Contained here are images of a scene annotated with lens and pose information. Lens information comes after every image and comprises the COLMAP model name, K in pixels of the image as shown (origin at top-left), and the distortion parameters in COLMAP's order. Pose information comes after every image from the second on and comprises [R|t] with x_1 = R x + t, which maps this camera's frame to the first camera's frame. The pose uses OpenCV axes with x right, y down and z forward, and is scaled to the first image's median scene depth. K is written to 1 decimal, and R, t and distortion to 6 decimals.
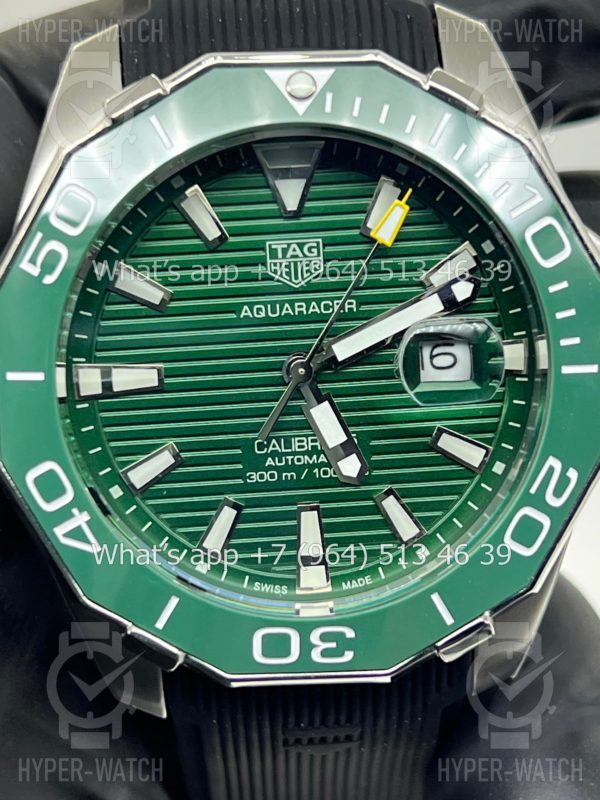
lens RADIAL K [[1844.8, 0, 291.6], [0, 1844.8, 395.2], [0, 0, 1]] dist [0.259343, 0.000000]
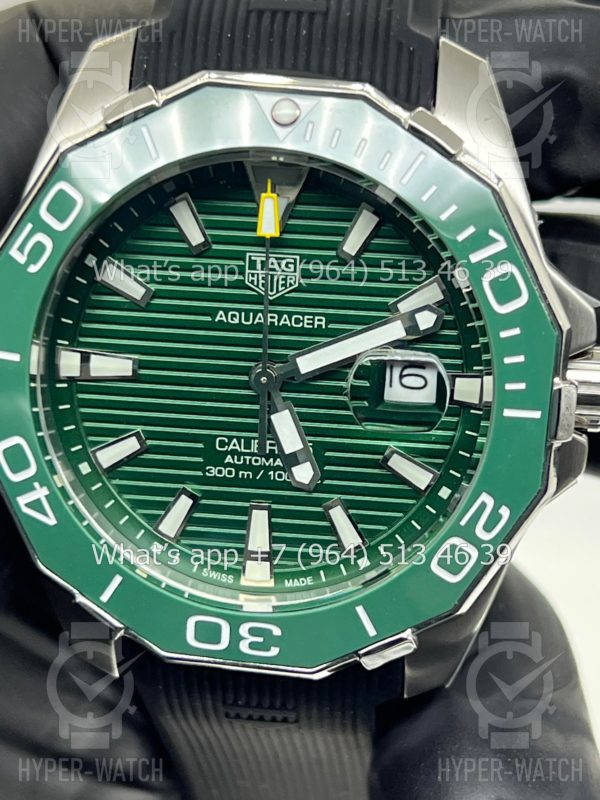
lens RADIAL K [[1844.8, 0, 299.7], [0, 1844.8, 397.4], [0, 0, 1]] dist [0.259343, 0.000000]
pose [[0.982478, 0.126825, -0.136575, 0.169384], [-0.115869, 0.989585, 0.085411, -0.094732], [0.145984, -0.068089, 0.986941, -0.036797]]
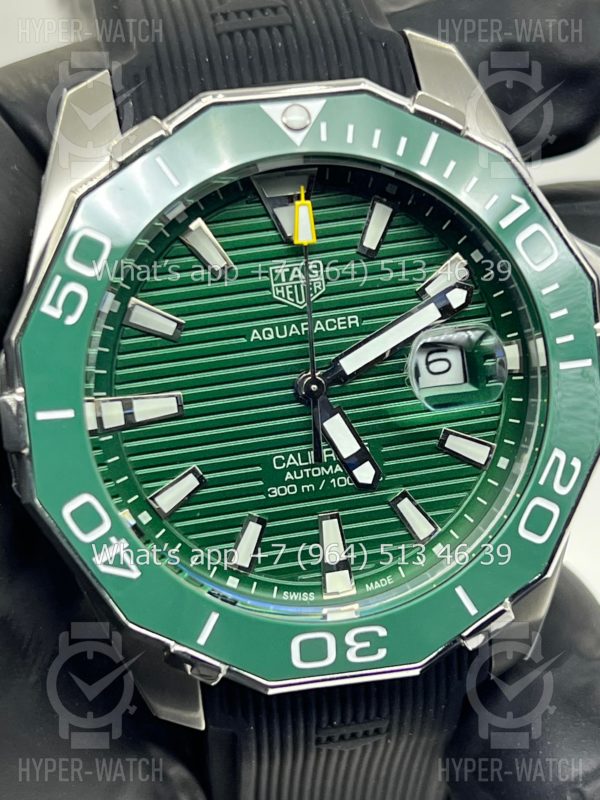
lens RADIAL K [[1844.8, 0, 292.3], [0, 1844.8, 397.1], [0, 0, 1]] dist [0.259343, 0.000000]
pose [[0.992648, -0.082913, 0.088173, -0.099231], [0.082768, 0.996555, 0.005308, -0.014105], [-0.088309, 0.002029, 0.996091, -0.044800]]
